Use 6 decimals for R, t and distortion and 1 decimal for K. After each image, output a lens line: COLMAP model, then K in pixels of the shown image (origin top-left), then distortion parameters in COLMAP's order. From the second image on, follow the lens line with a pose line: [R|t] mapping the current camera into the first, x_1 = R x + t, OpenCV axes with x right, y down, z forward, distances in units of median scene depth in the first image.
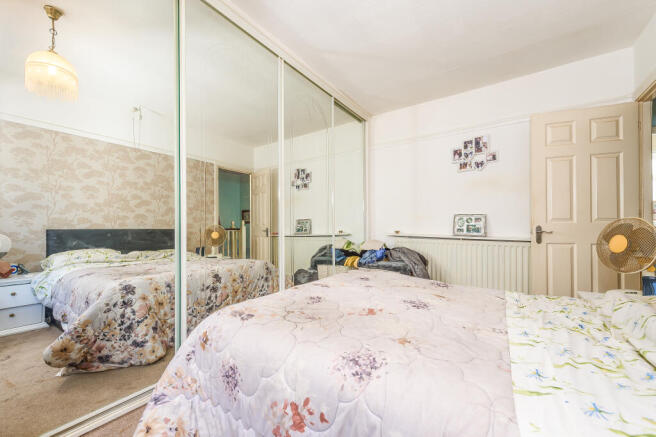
lens RADIAL K [[261.4, 0, 346.2], [0, 261.4, 225.2], [0, 0, 1]] dist [-0.000009, -0.000023]
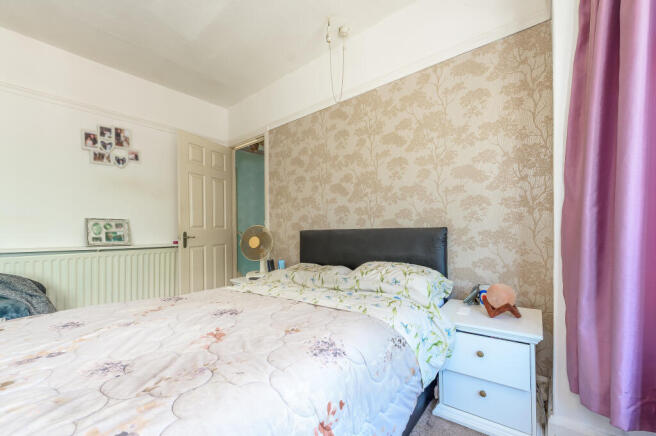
lens RADIAL K [[261.4, 0, 346.2], [0, 261.4, 224.7], [0, 0, 1]] dist [-0.000009, -0.000023]
pose [[0.063568, 0.017145, 0.997830, -0.287684], [0.016601, 0.999696, -0.018235, 0.003047], [-0.997839, 0.017724, 0.063264, 0.219639]]
